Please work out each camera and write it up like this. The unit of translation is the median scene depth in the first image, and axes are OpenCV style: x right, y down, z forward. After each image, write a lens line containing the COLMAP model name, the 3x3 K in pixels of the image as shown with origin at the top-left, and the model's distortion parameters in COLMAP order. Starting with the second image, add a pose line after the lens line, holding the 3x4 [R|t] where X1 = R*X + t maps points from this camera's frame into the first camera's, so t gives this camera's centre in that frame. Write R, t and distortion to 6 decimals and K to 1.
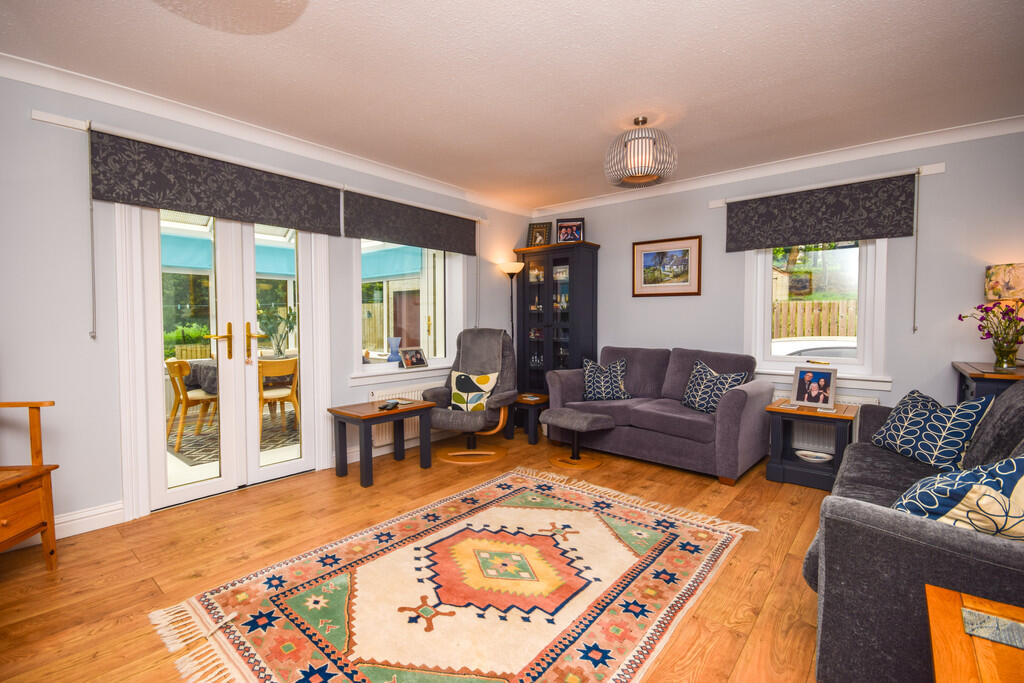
lens RADIAL K [[452.8, 0, 508.1], [0, 452.8, 336.9], [0, 0, 1]] dist [-0.010054, -0.000111]
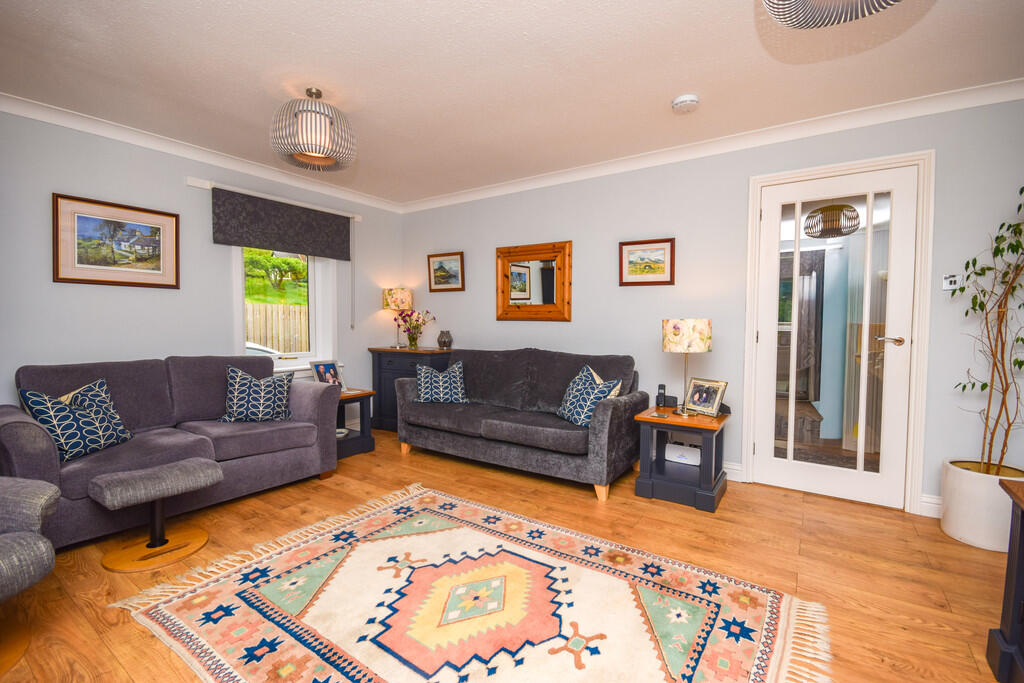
lens RADIAL K [[452.8, 0, 508.1], [0, 452.8, 336.9], [0, 0, 1]] dist [-0.010054, -0.000111]
pose [[-0.108102, -0.031773, 0.993632, -0.642014], [0.033455, 0.998807, 0.035578, -0.023666], [-0.993577, 0.037088, -0.106910, 0.747432]]
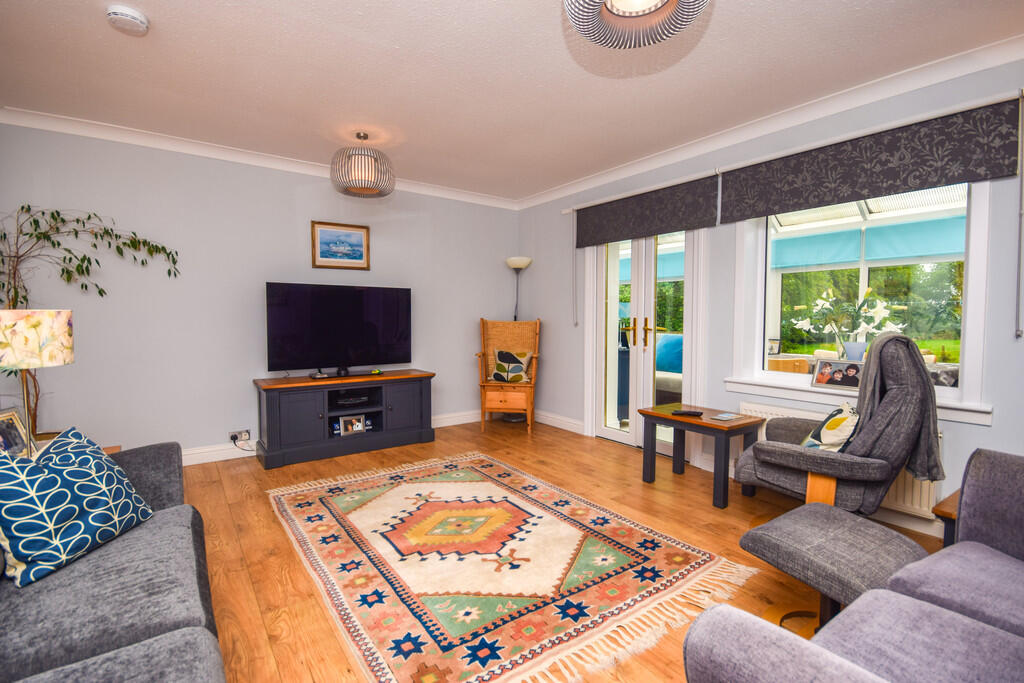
lens RADIAL K [[457.2, 0, 512.0], [0, 457.2, 341.5], [0, 0, 1]] dist [-0.015560, -0.000132]
pose [[-0.221700, 0.053596, -0.973641, 0.798800], [-0.038653, 0.997221, 0.063695, -0.036138], [0.974348, 0.051755, -0.219012, 1.007812]]
